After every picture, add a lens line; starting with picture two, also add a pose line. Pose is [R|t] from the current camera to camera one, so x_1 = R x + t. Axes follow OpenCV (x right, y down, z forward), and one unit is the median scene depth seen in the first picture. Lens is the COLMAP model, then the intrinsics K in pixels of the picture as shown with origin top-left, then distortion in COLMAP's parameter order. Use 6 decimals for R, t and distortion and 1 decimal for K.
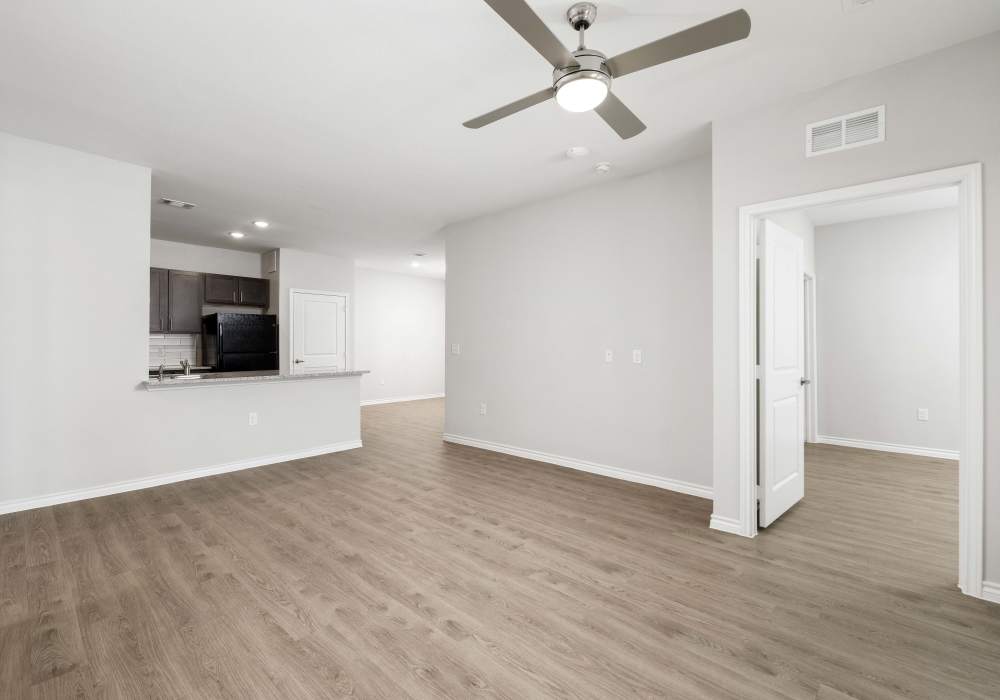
lens RADIAL K [[456.1, 0, 498.2], [0, 456.1, 341.2], [0, 0, 1]] dist [0.000191, 0.000024]
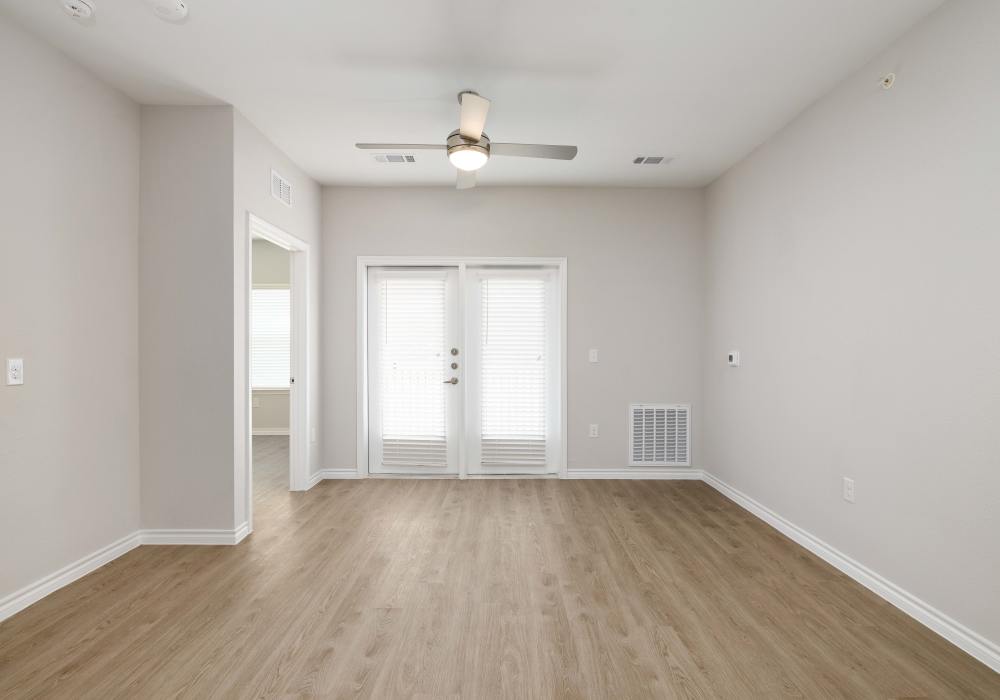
lens RADIAL K [[456.1, 0, 498.2], [0, 456.1, 341.2], [0, 0, 1]] dist [0.000191, 0.000024]
pose [[-0.651490, 0.004790, 0.758642, -0.865253], [-0.008719, 0.999867, -0.013800, 0.002542], [-0.758607, -0.015605, -0.651362, 1.755891]]
